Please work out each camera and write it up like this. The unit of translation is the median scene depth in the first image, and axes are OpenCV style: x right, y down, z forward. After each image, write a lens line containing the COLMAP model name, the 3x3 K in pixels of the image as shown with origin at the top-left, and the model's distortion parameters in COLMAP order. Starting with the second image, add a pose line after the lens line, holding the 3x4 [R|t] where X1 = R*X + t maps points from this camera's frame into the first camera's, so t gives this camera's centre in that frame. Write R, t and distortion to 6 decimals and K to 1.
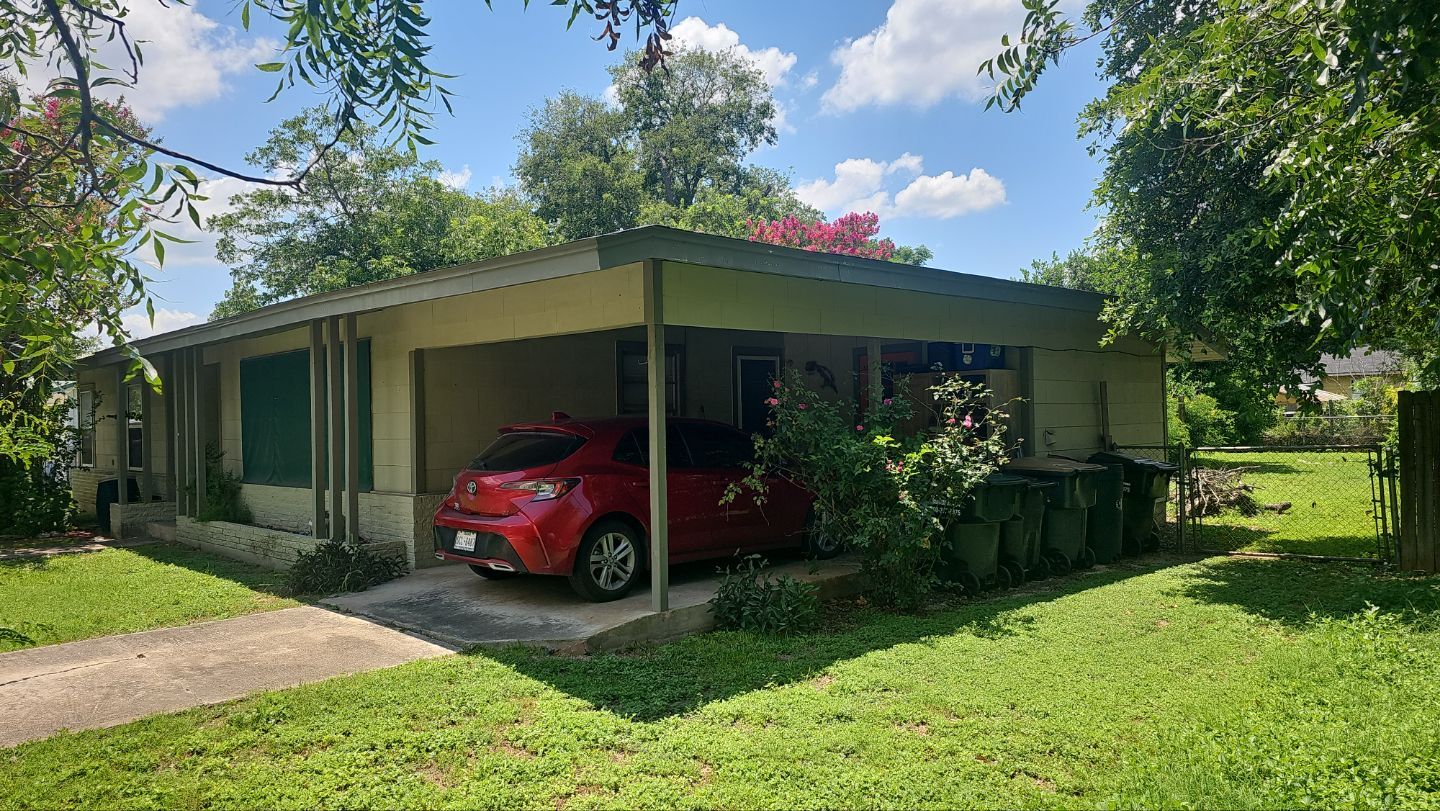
lens RADIAL K [[1057.9, 0, 691.8], [0, 1057.9, 407.7], [0, 0, 1]] dist [0.119799, -0.304883]
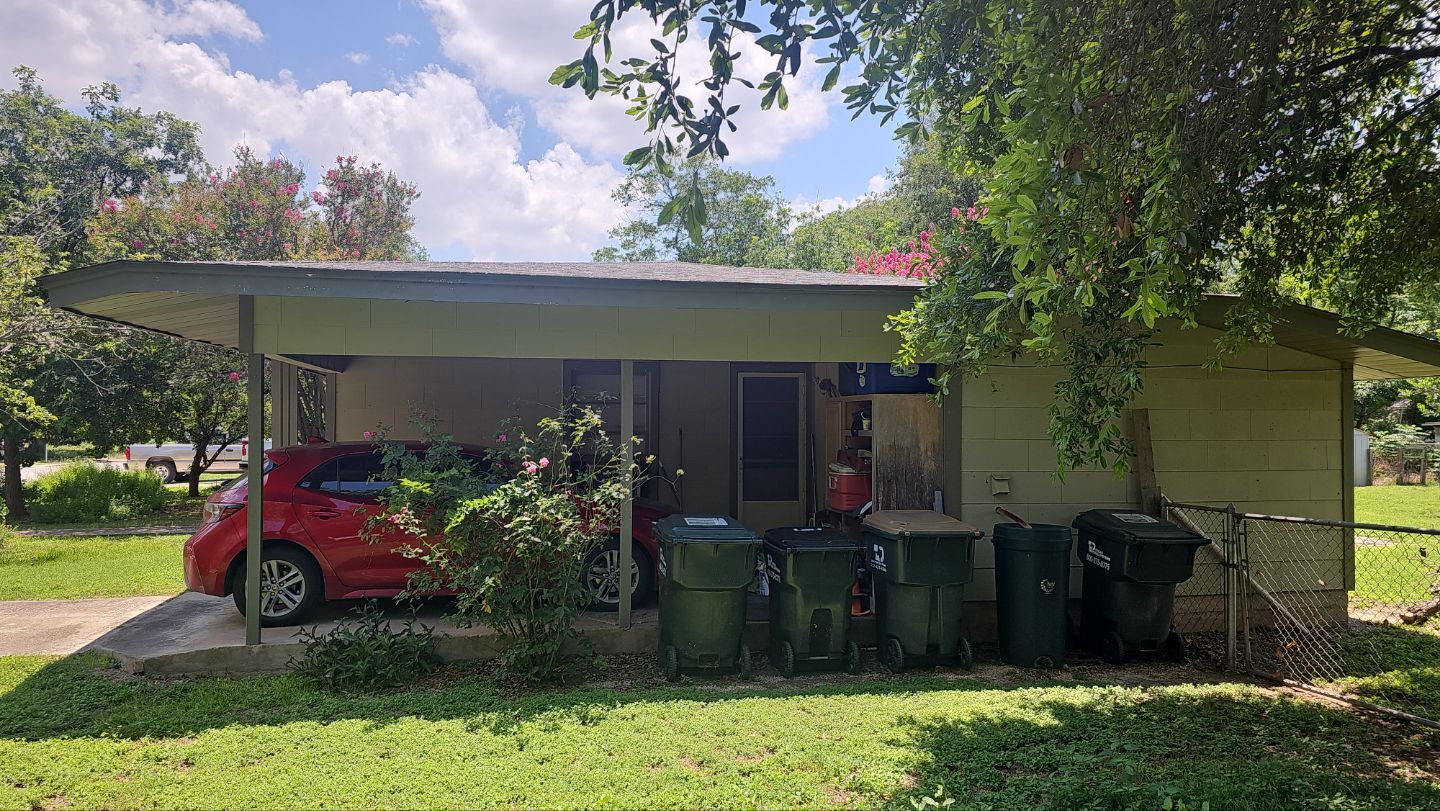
lens RADIAL K [[1057.9, 0, 691.8], [0, 1057.9, 407.7], [0, 0, 1]] dist [0.119799, -0.304883]
pose [[0.825493, 0.017787, -0.564132, 0.812102], [-0.018686, 0.999817, 0.004180, -0.036445], [0.564103, 0.007090, 0.825674, 0.389277]]
